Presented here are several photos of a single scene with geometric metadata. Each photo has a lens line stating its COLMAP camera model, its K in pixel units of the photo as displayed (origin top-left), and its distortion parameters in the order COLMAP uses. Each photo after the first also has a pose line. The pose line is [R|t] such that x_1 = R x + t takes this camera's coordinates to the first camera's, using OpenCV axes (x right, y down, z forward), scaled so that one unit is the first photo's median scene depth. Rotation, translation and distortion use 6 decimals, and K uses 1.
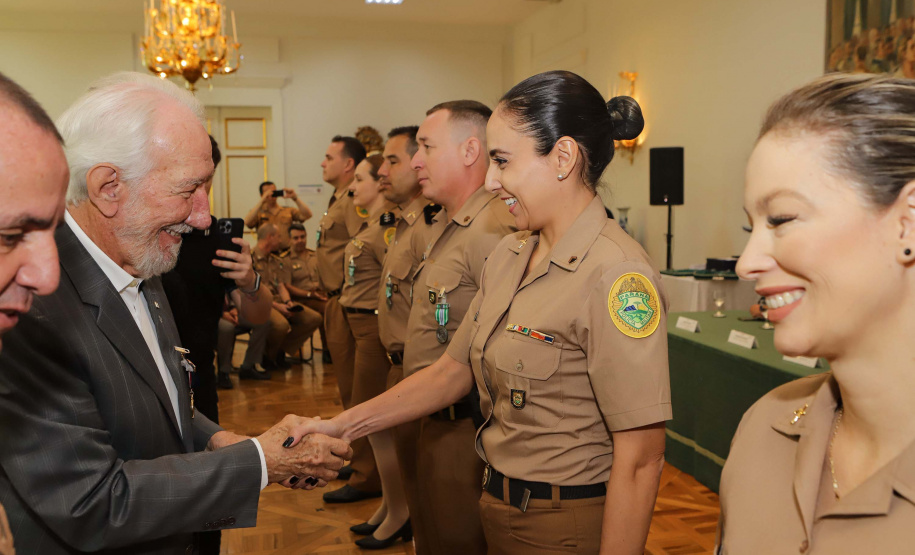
lens RADIAL K [[844.3, 0, 451.2], [0, 844.3, 273.6], [0, 0, 1]] dist [-0.013148, 0.005499]
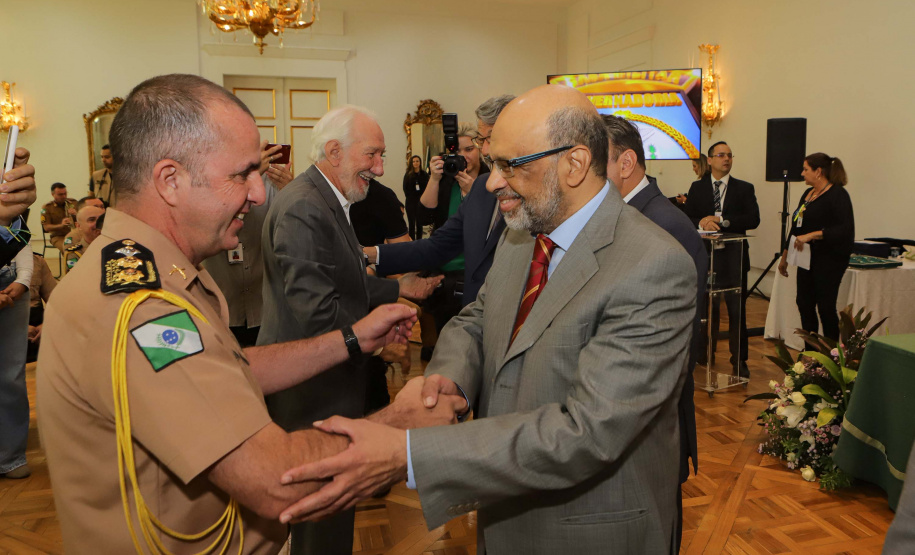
lens RADIAL K [[698.7, 0, 516.2], [0, 698.7, 232.3], [0, 0, 1]] dist [-0.011129, 0.002861]
pose [[0.997997, 0.006234, 0.062946, -0.085001], [-0.006313, 0.999980, 0.001054, -0.023876], [-0.062939, -0.001449, 0.998016, 0.254243]]
